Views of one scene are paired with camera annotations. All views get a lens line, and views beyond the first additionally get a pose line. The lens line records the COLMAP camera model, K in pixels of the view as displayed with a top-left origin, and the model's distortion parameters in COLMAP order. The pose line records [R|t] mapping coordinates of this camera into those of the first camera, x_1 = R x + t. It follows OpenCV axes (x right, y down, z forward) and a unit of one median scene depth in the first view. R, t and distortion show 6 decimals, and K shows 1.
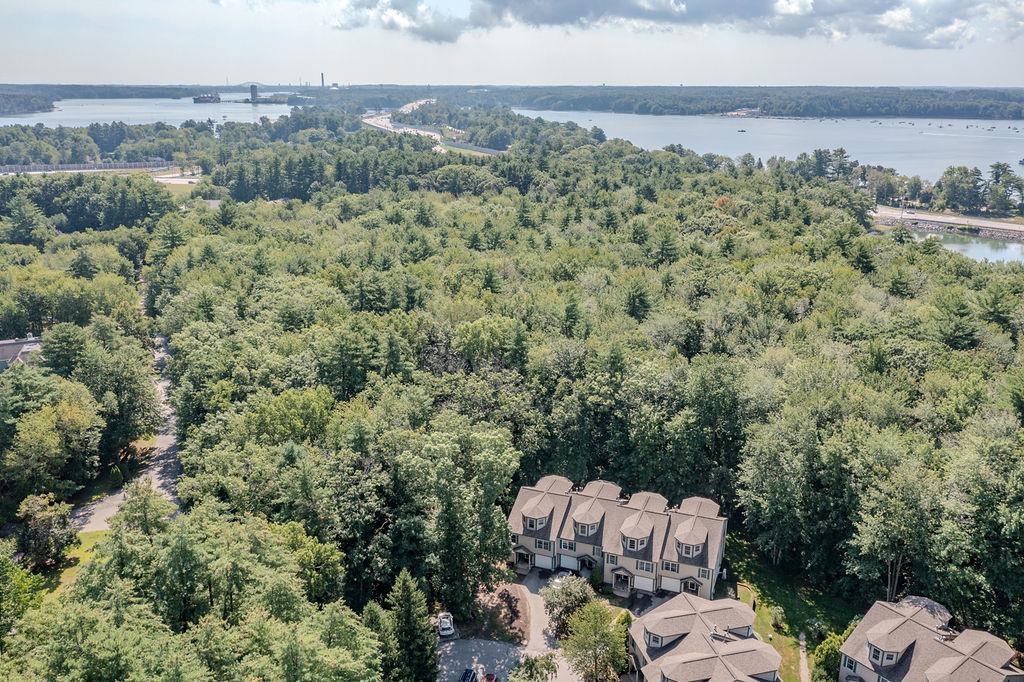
lens RADIAL K [[809.6, 0, 512.0], [0, 809.6, 341.0], [0, 0, 1]] dist [-0.019603, 0.013171]
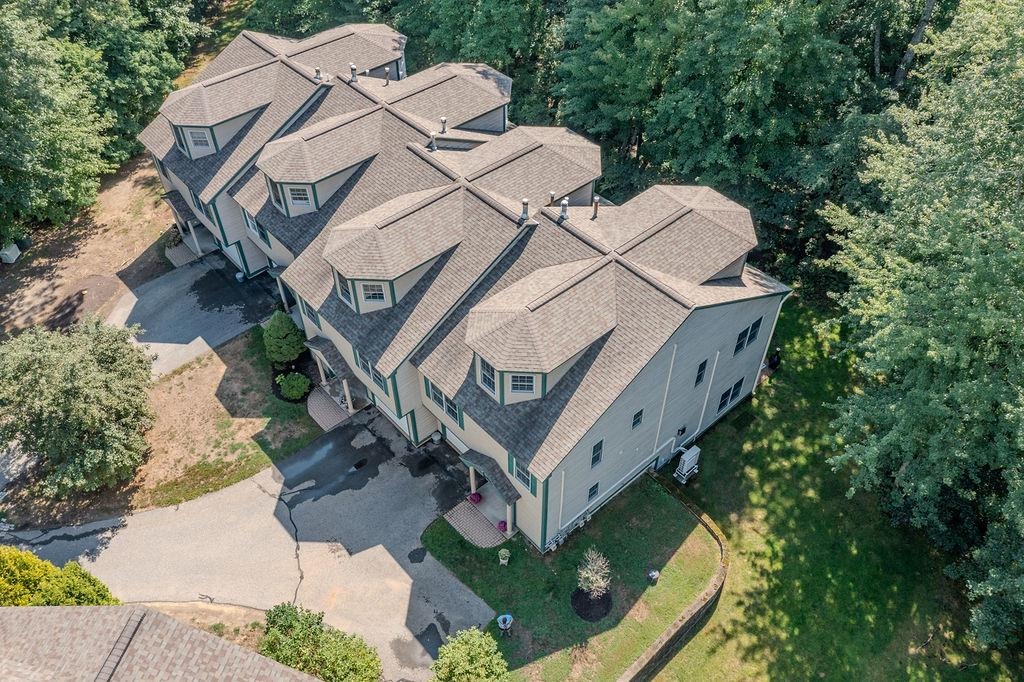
lens RADIAL K [[809.6, 0, 512.0], [0, 809.6, 341.0], [0, 0, 1]] dist [-0.019603, 0.013171]
pose [[0.888193, 0.320094, -0.329627, 0.292831], [-0.127016, 0.860499, 0.493364, 0.114955], [0.441566, -0.396334, 0.804946, 0.761786]]
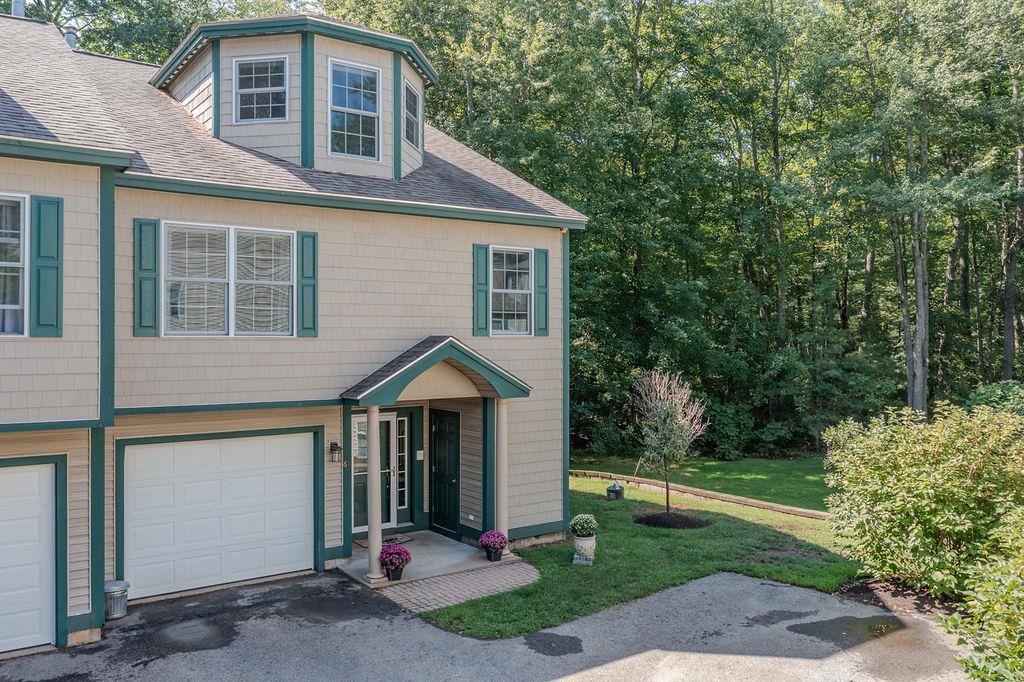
lens RADIAL K [[809.6, 0, 512.0], [0, 809.6, 341.0], [0, 0, 1]] dist [-0.019603, 0.013171]
pose [[0.543178, 0.001462, 0.839616, 0.128790], [0.255156, 0.952417, -0.166727, 0.299509], [-0.799908, 0.304795, 0.516959, 0.891676]]
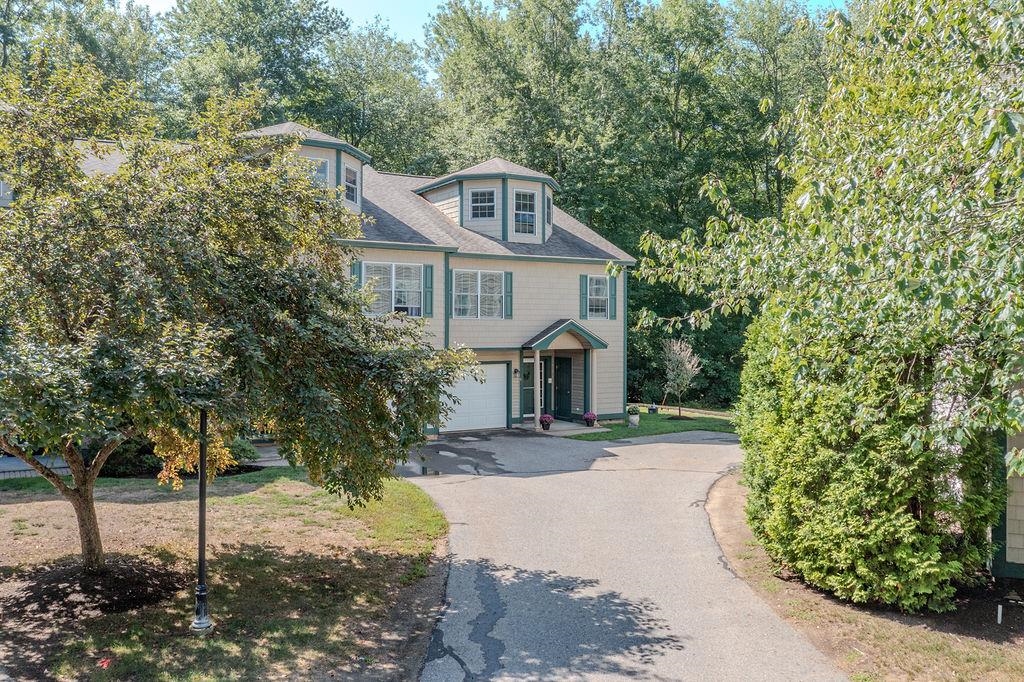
lens RADIAL K [[809.6, 0, 512.0], [0, 809.6, 341.0], [0, 0, 1]] dist [-0.019603, 0.013171]
pose [[0.600658, -0.005163, 0.799489, 0.023590], [0.240979, 0.954644, -0.174883, 0.320463], [-0.762325, 0.297704, 0.574659, 0.837560]]
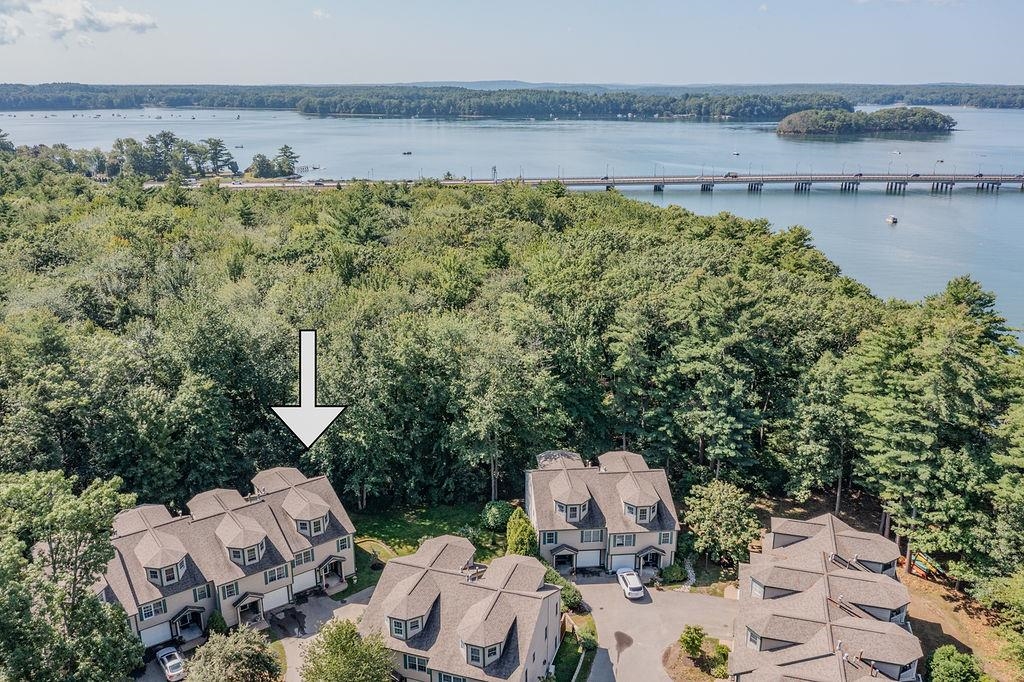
lens RADIAL K [[809.6, 0, 512.0], [0, 809.6, 341.0], [0, 0, 1]] dist [-0.019603, 0.013171]
pose [[0.530010, -0.257591, 0.807921, -0.246907], [0.256900, 0.956748, 0.136511, 0.032020], [-0.808141, 0.135203, 0.573262, 0.369594]]
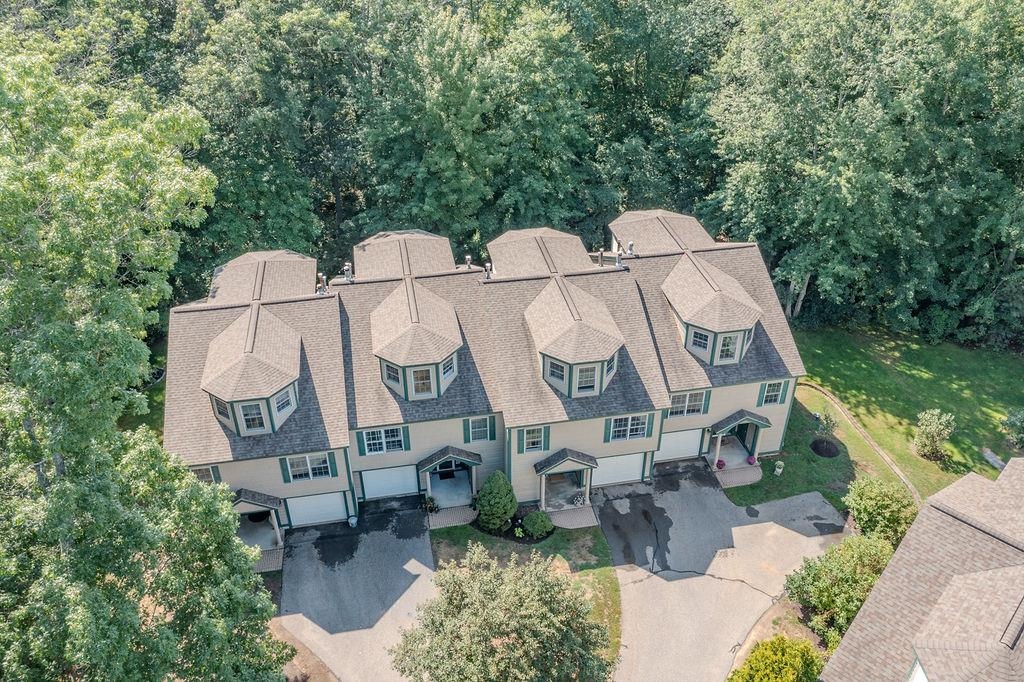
lens RADIAL K [[809.6, 0, 512.0], [0, 809.6, 341.0], [0, 0, 1]] dist [-0.019603, 0.013171]
pose [[0.850302, -0.298413, 0.433516, -0.016022], [0.166444, 0.933911, 0.316396, 0.122290], [-0.499282, -0.196876, 0.843776, 0.714138]]
